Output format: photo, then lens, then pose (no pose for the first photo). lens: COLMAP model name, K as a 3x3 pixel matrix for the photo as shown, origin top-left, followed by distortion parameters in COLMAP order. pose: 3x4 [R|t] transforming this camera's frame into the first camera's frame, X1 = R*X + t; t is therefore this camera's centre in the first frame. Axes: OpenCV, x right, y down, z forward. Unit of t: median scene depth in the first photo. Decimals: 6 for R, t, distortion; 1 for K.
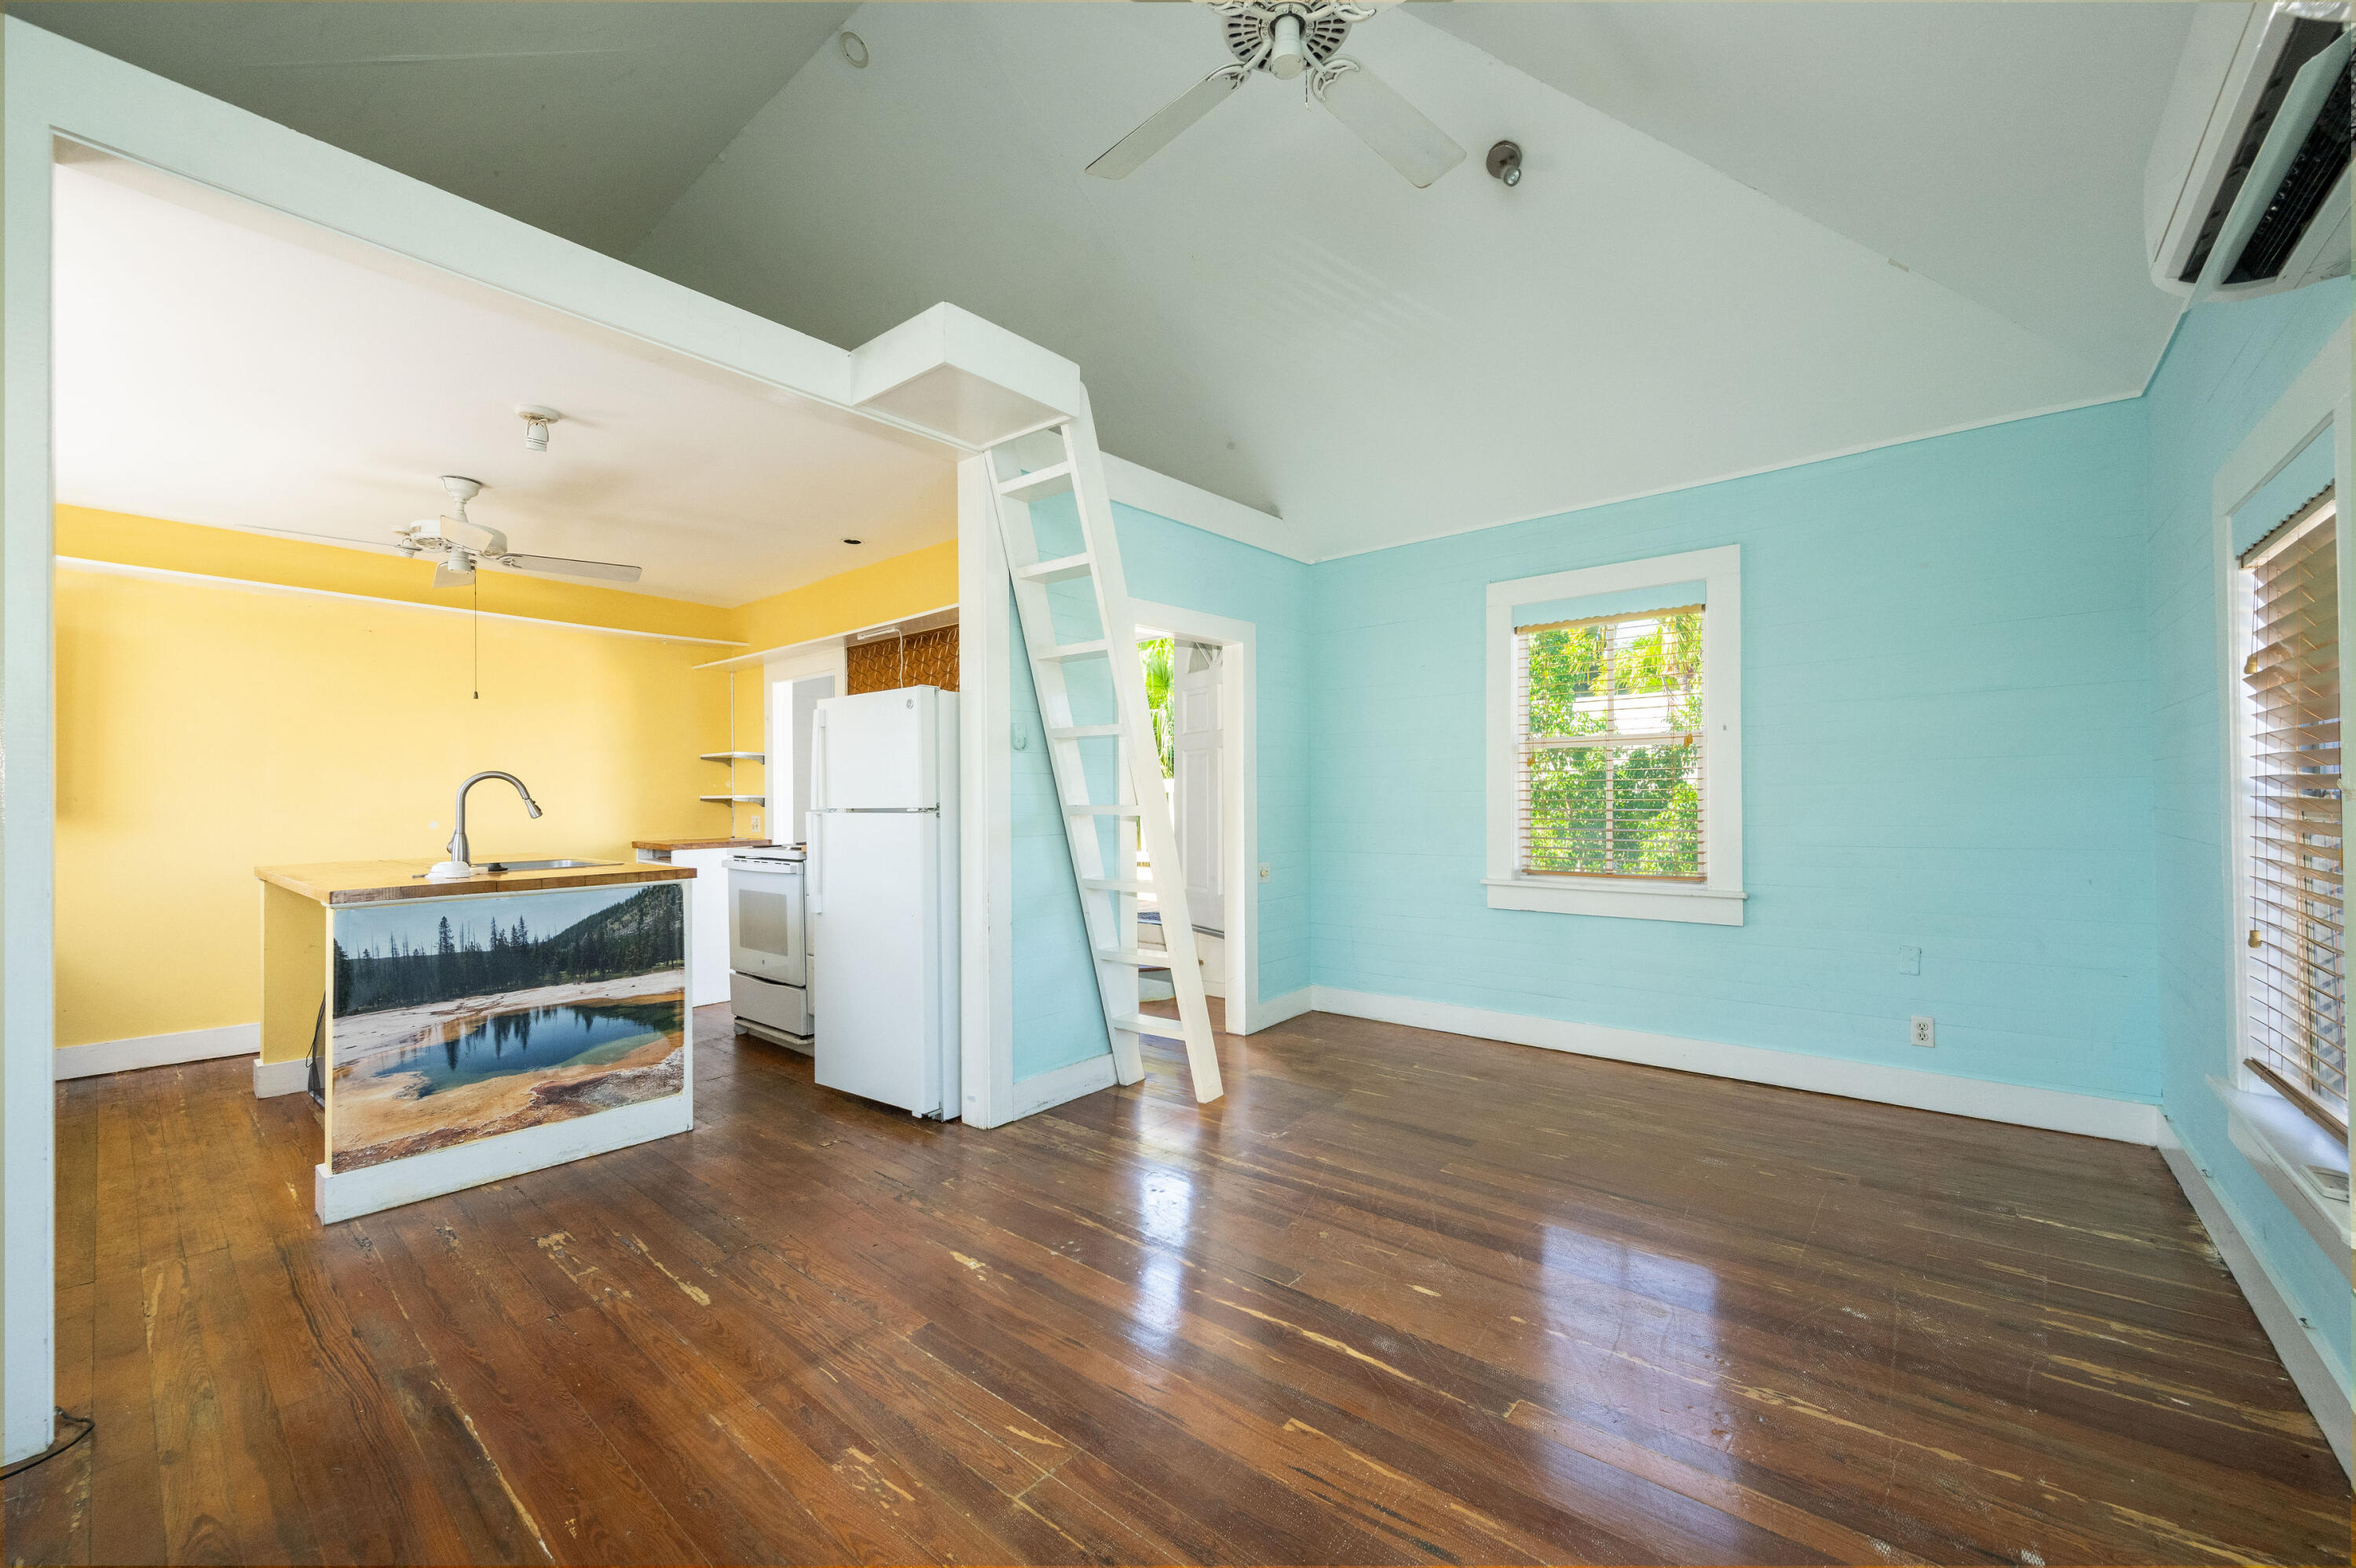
lens RADIAL K [[929.3, 0, 1182.3], [0, 929.3, 798.0], [0, 0, 1]] dist [0.000748, 0.000039]
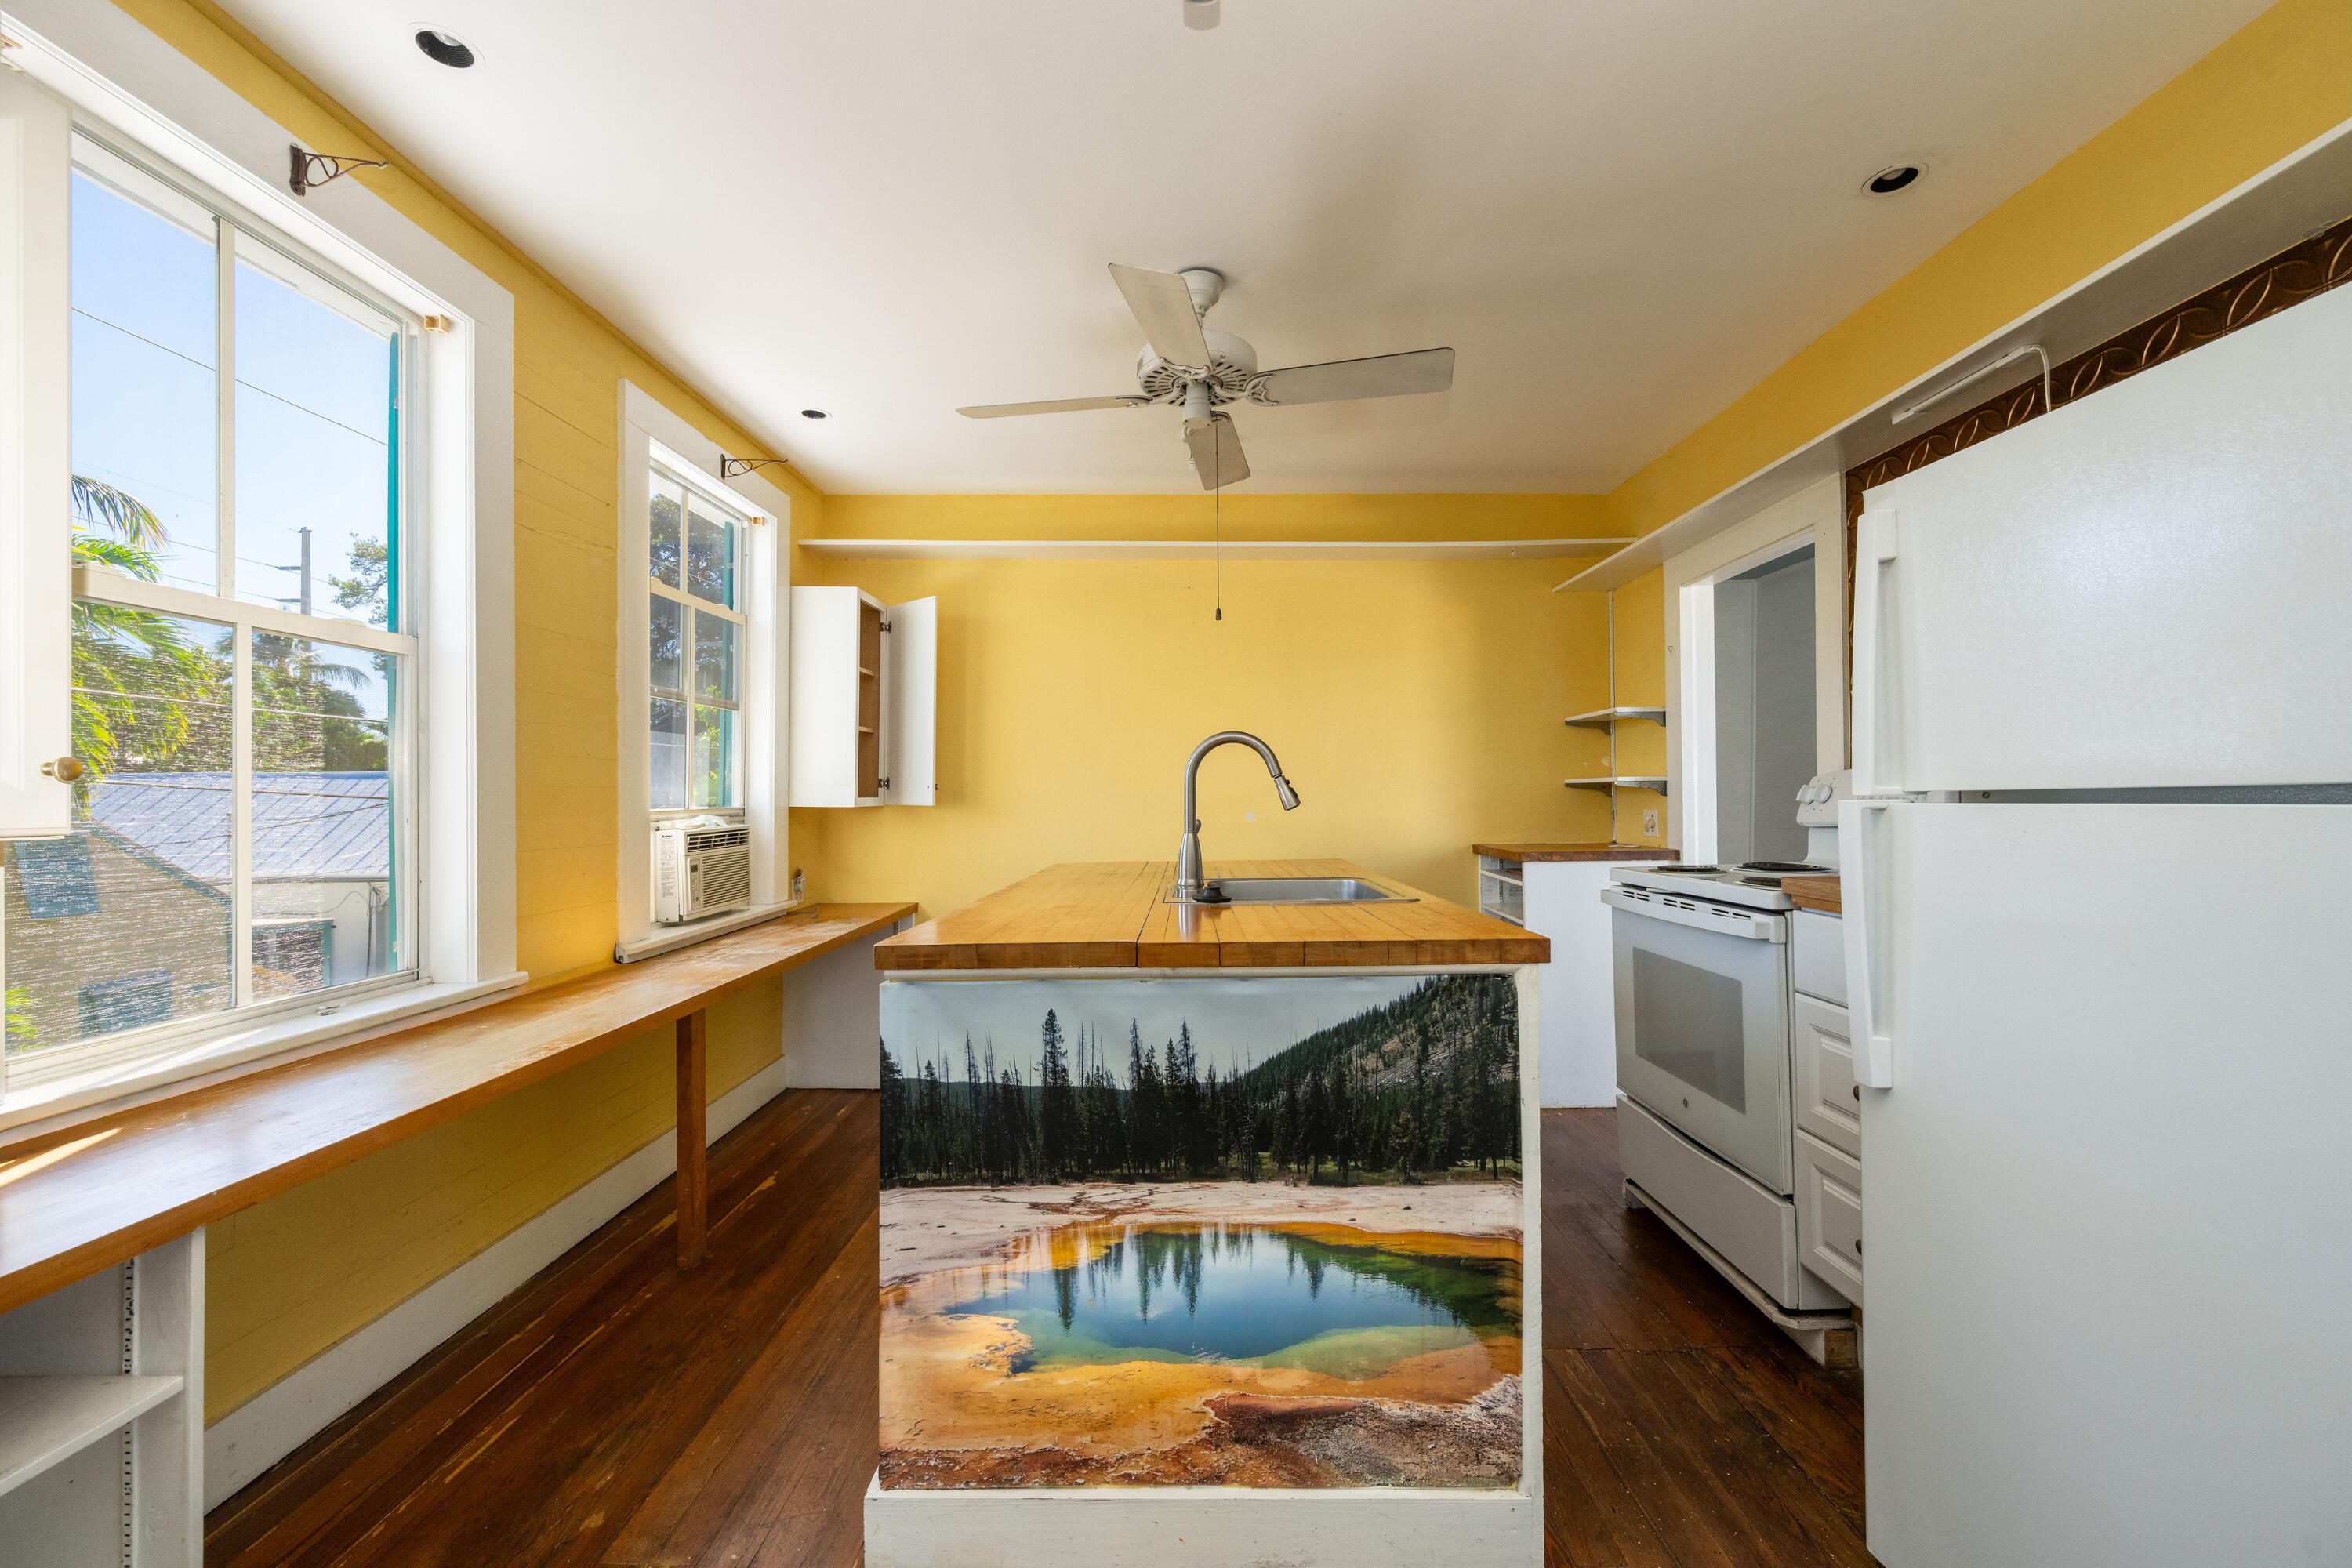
lens RADIAL K [[912.8, 0, 1177.6], [0, 912.8, 795.0], [0, 0, 1]] dist [0.000493, 0.000170]
pose [[0.636135, -0.004042, -0.771567, -0.347871], [0.004286, 0.999989, -0.001704, 0.015023], [0.771566, -0.002223, 0.636146, 0.679106]]
